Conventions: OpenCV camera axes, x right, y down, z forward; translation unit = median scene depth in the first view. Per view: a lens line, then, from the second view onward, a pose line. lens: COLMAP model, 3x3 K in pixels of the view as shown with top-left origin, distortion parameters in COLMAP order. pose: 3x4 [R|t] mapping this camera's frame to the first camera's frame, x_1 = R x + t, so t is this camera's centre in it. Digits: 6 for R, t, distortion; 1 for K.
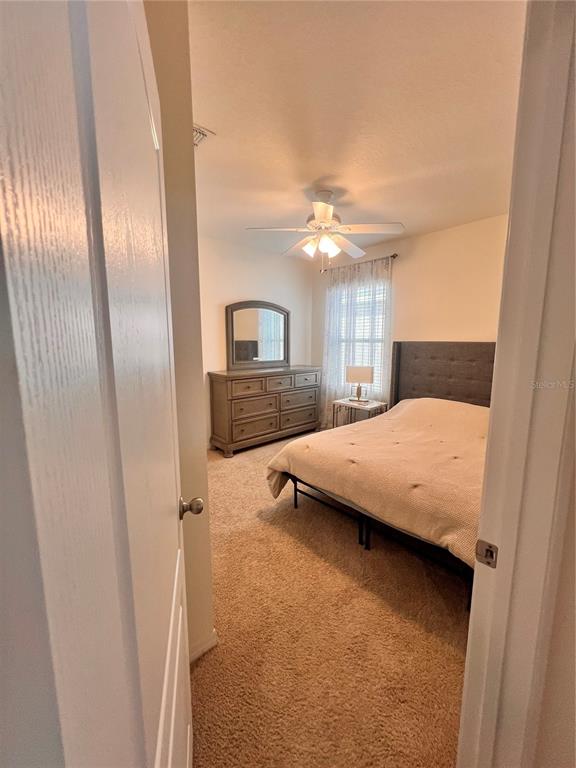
lens RADIAL K [[305.8, 0, 291.3], [0, 305.8, 380.9], [0, 0, 1]] dist [-0.002330, 0.000334]
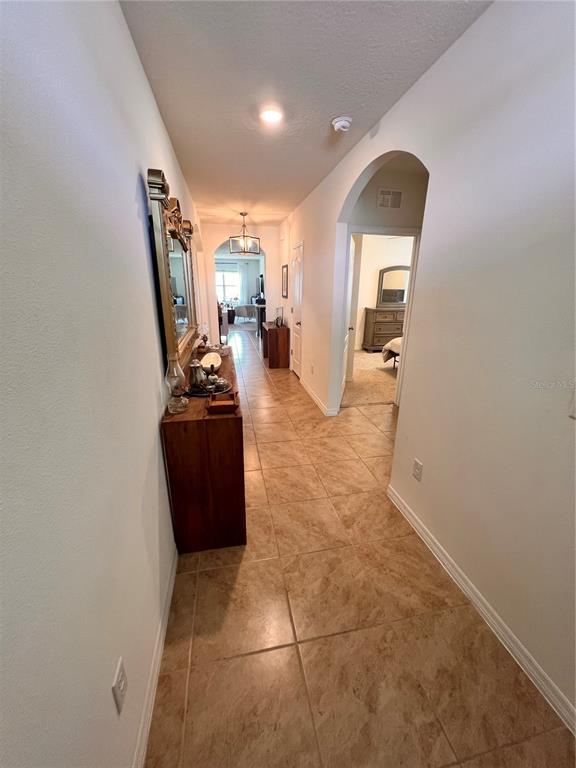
lens RADIAL K [[305.8, 0, 291.3], [0, 305.8, 380.9], [0, 0, 1]] dist [-0.002330, 0.000334]
pose [[0.860619, 0.166281, -0.481338, 0.307347], [-0.082196, 0.978153, 0.190944, 0.090002], [0.502572, -0.124766, 0.855485, -0.866867]]
